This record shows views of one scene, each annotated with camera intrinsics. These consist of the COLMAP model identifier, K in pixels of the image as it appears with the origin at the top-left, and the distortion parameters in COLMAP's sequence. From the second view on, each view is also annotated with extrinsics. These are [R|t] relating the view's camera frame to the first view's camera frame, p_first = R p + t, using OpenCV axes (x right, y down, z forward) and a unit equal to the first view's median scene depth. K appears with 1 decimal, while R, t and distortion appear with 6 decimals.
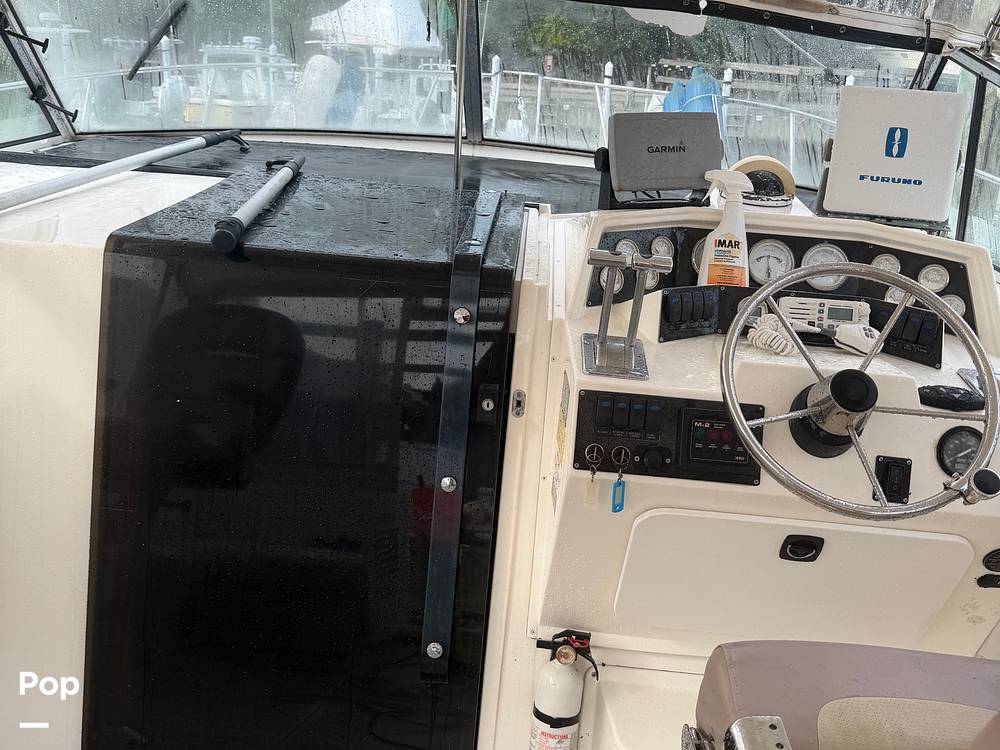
lens RADIAL K [[940.3, 0, 509.9], [0, 940.3, 353.7], [0, 0, 1]] dist [0.174661, -0.397006]
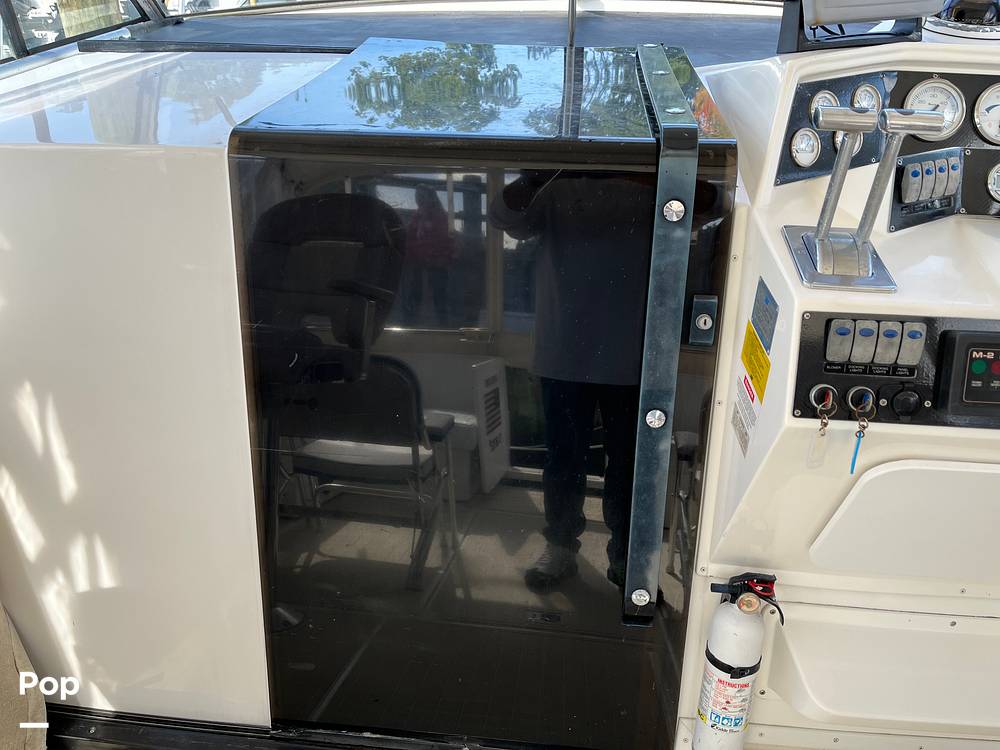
lens RADIAL K [[759.0, 0, 504.1], [0, 759.0, 370.7], [0, 0, 1]] dist [0.093345, -0.127601]
pose [[0.995193, -0.030895, -0.092934, -0.090140], [0.049771, 0.976810, 0.208241, -0.046109], [0.084345, -0.211865, 0.973652, 0.342845]]
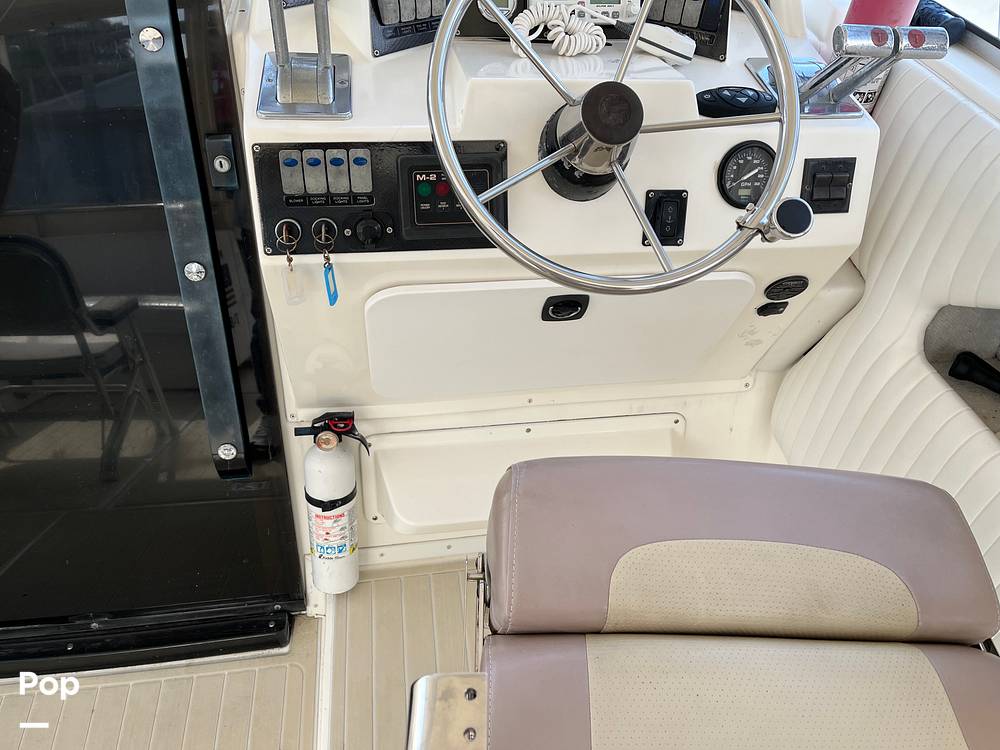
lens RADIAL K [[765.4, 0, 516.2], [0, 765.4, 376.2], [0, 0, 1]] dist [0.077267, -0.119525]
pose [[0.980624, -0.145627, 0.131033, 0.146963], [0.082987, 0.914702, 0.395516, -0.013521], [-0.177454, -0.376979, 0.909064, 0.325394]]
